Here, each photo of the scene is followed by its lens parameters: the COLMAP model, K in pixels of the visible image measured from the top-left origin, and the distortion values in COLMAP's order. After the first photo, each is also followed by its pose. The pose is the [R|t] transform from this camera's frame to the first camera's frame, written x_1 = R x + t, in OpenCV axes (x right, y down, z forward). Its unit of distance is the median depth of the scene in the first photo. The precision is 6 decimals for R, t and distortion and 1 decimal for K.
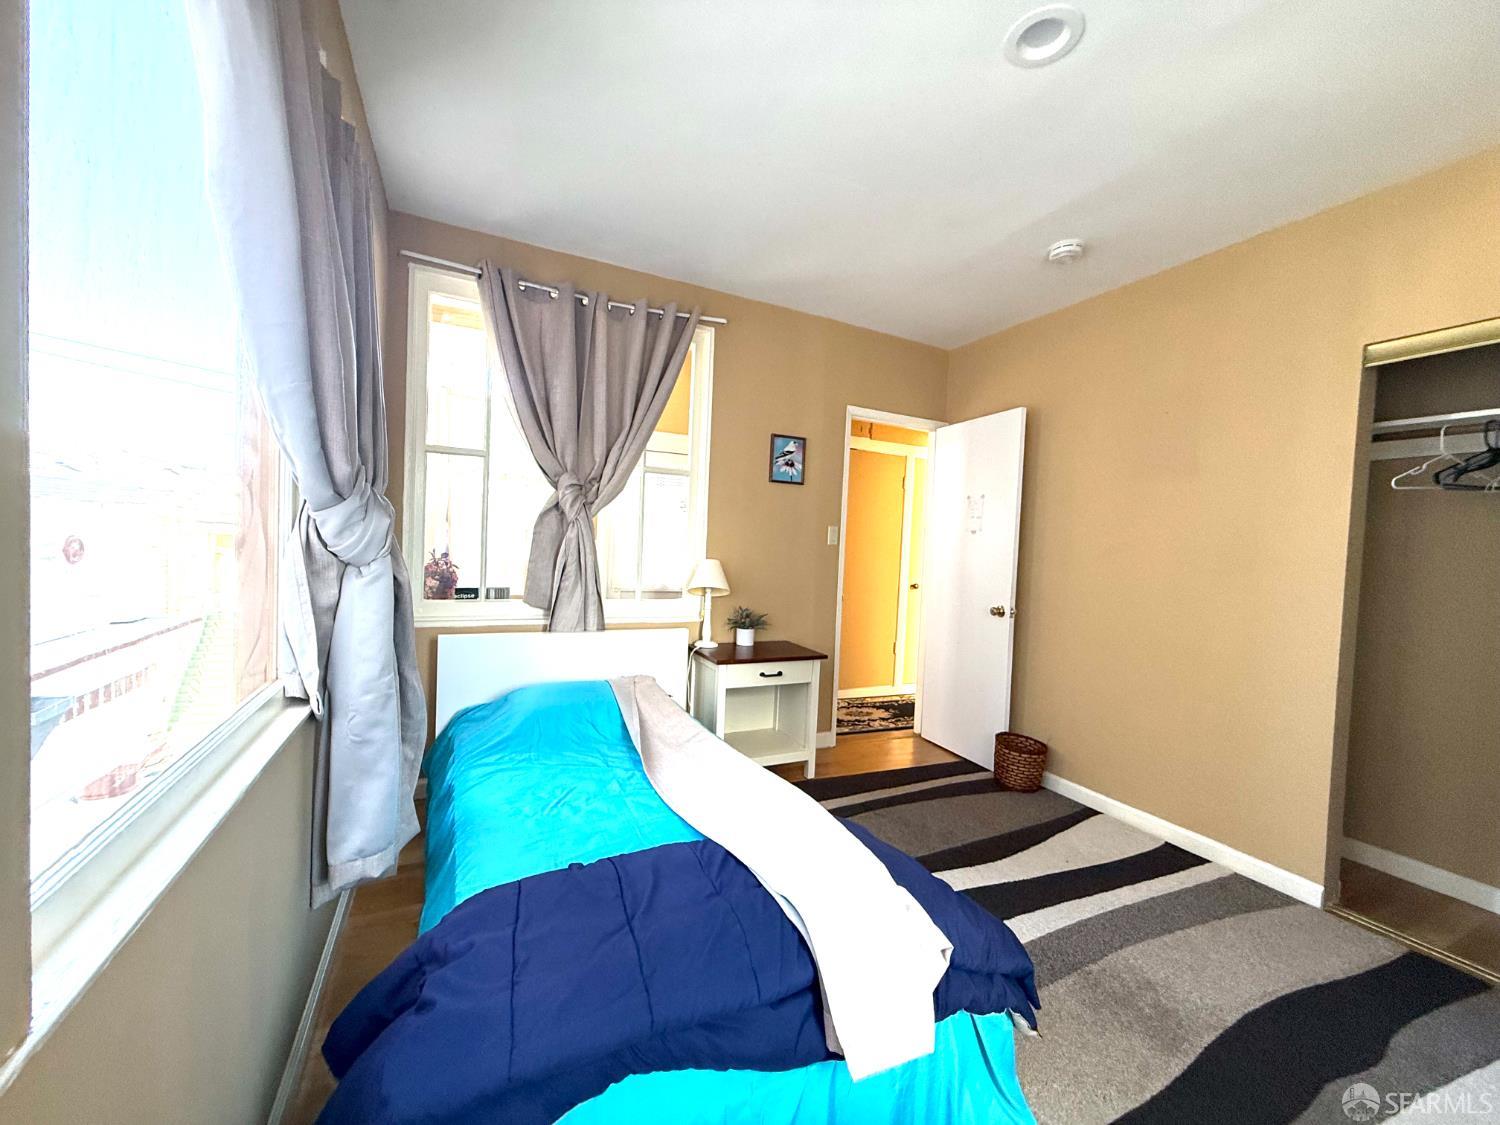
lens RADIAL K [[598.5, 0, 744.1], [0, 598.5, 563.3], [0, 0, 1]] dist [0.000937, -0.000235]
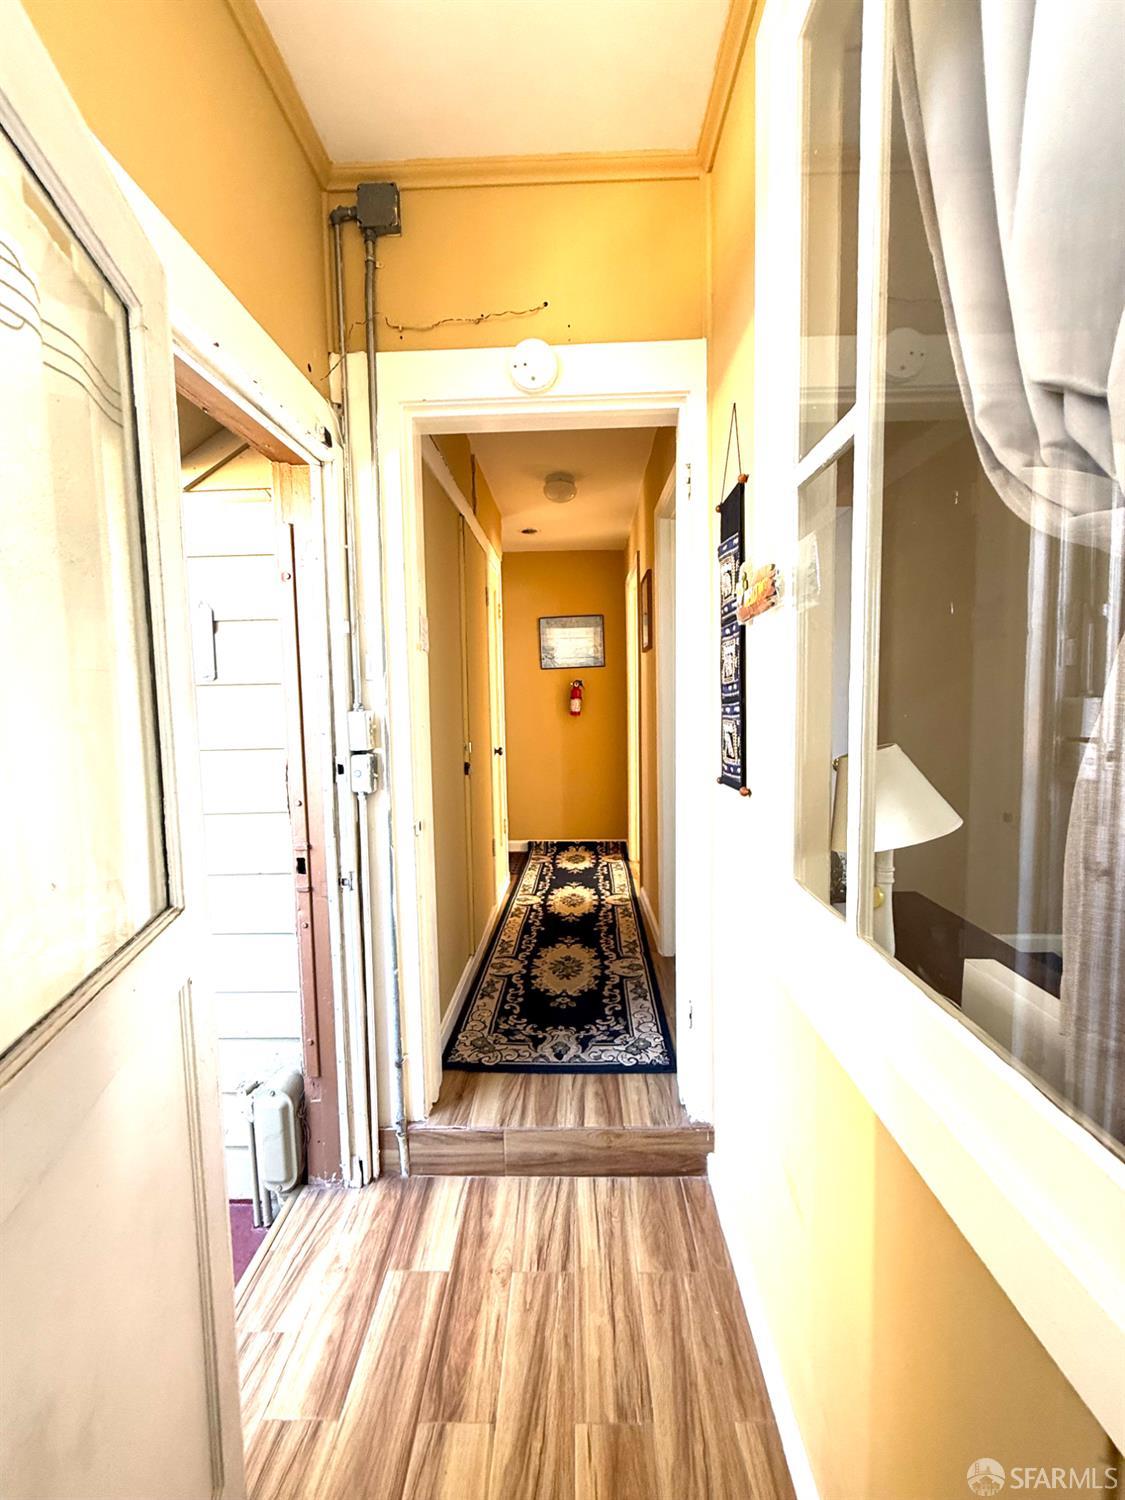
lens RADIAL K [[598.5, 0, 564.3], [0, 598.5, 744.7], [0, 0, 1]] dist [0.000937, -0.000235]
pose [[0.455229, -0.119040, 0.882381, -0.492611], [0.067328, 0.992787, 0.099200, -0.052469], [-0.887825, 0.014250, 0.459960, 1.103634]]
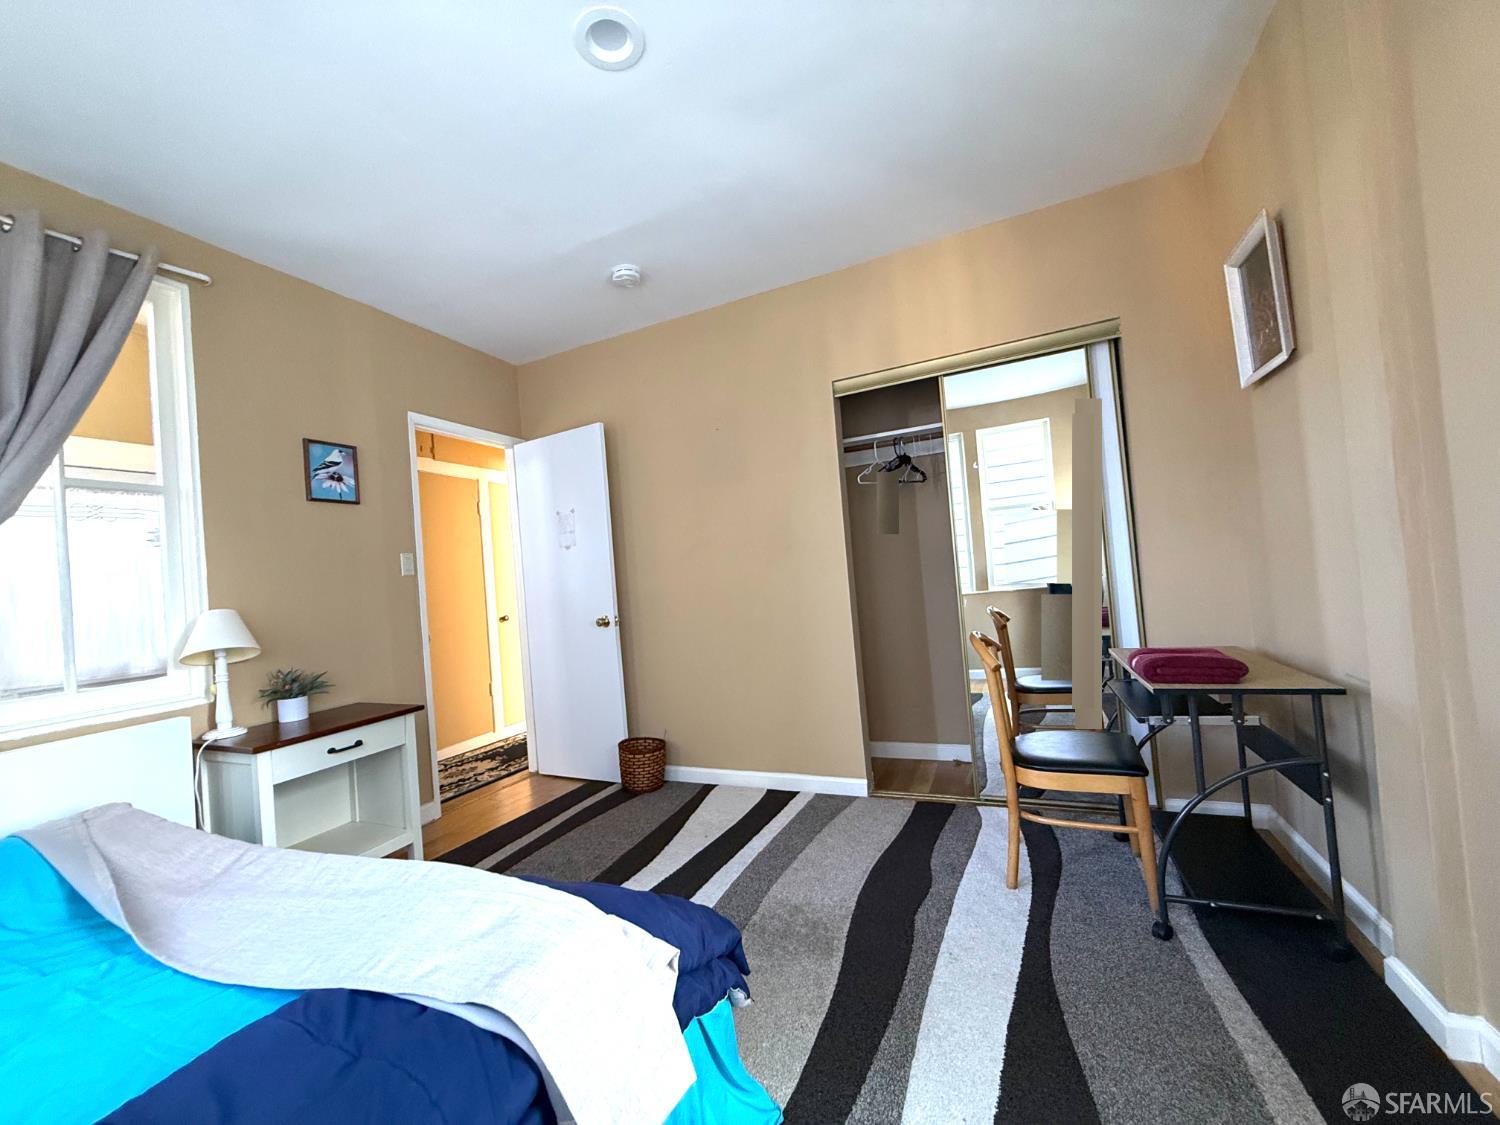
lens RADIAL K [[598.5, 0, 746.8], [0, 598.5, 562.3], [0, 0, 1]] dist [0.000937, -0.000235]
pose [[0.758331, -0.090580, 0.645546, -0.038318], [0.135435, 0.990582, -0.020103, 0.038372], [-0.637645, 0.102675, 0.763457, 0.076327]]
